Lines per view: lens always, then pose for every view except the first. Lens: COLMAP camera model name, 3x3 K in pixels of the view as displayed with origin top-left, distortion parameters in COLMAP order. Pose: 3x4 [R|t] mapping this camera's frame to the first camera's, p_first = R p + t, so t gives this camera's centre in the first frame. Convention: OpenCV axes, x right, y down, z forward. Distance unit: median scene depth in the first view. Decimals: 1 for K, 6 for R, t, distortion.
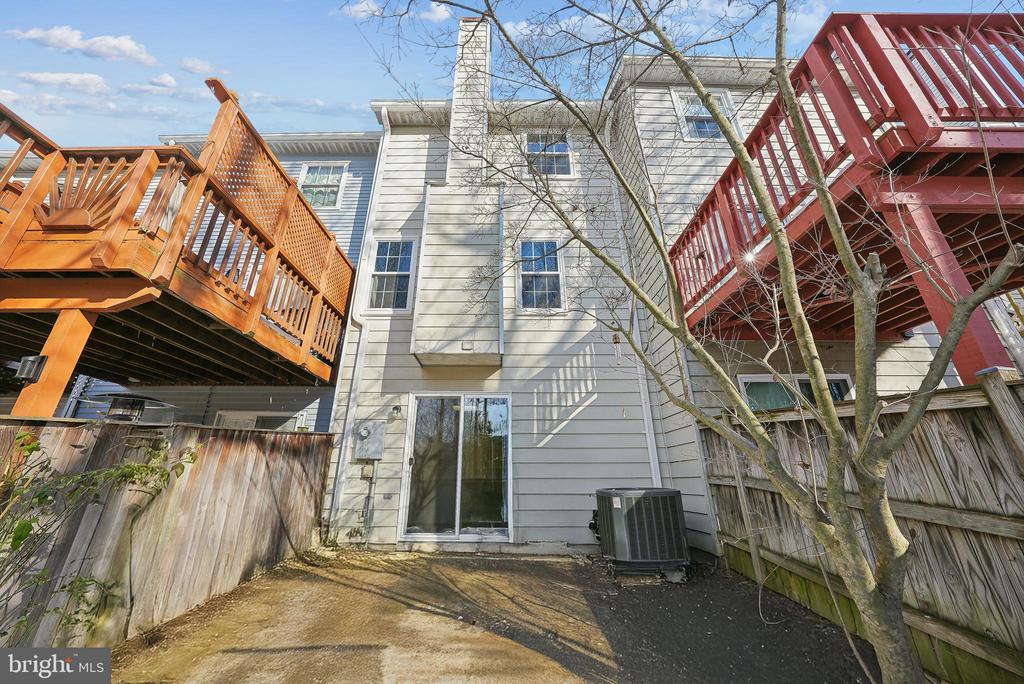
lens RADIAL K [[356.4, 0, 508.8], [0, 356.4, 345.3], [0, 0, 1]] dist [-0.008991, 0.000744]
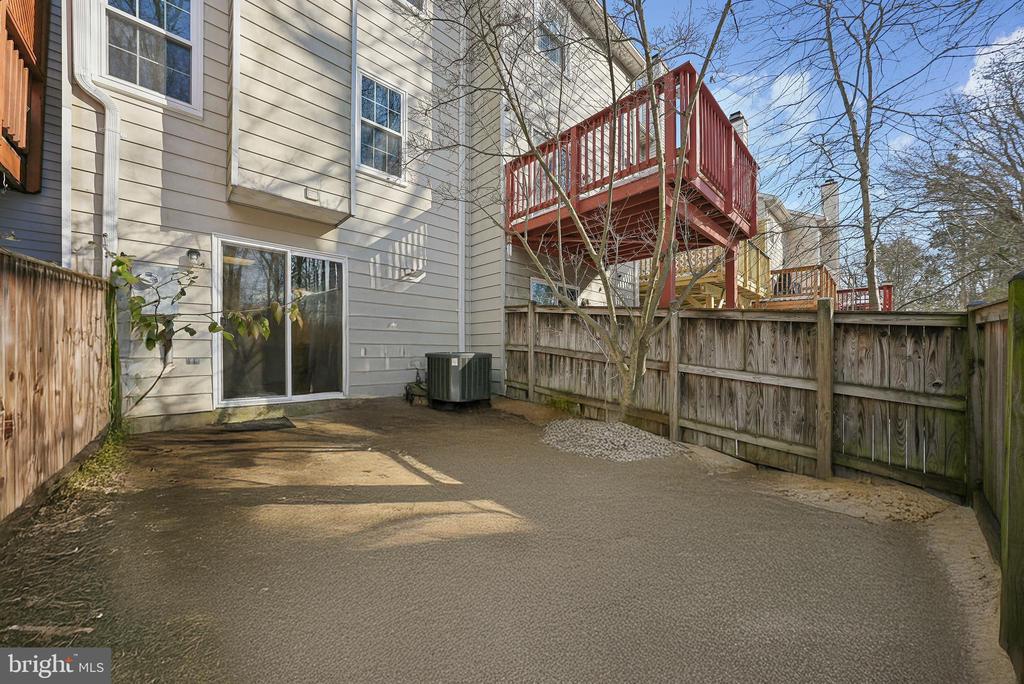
lens RADIAL K [[356.4, 0, 506.7], [0, 356.4, 349.7], [0, 0, 1]] dist [-0.008991, 0.000744]
pose [[0.743511, 0.011180, 0.668631, -0.321436], [-0.244959, 0.934917, 0.256760, 0.015204], [-0.622243, -0.354691, 0.697859, -0.006633]]
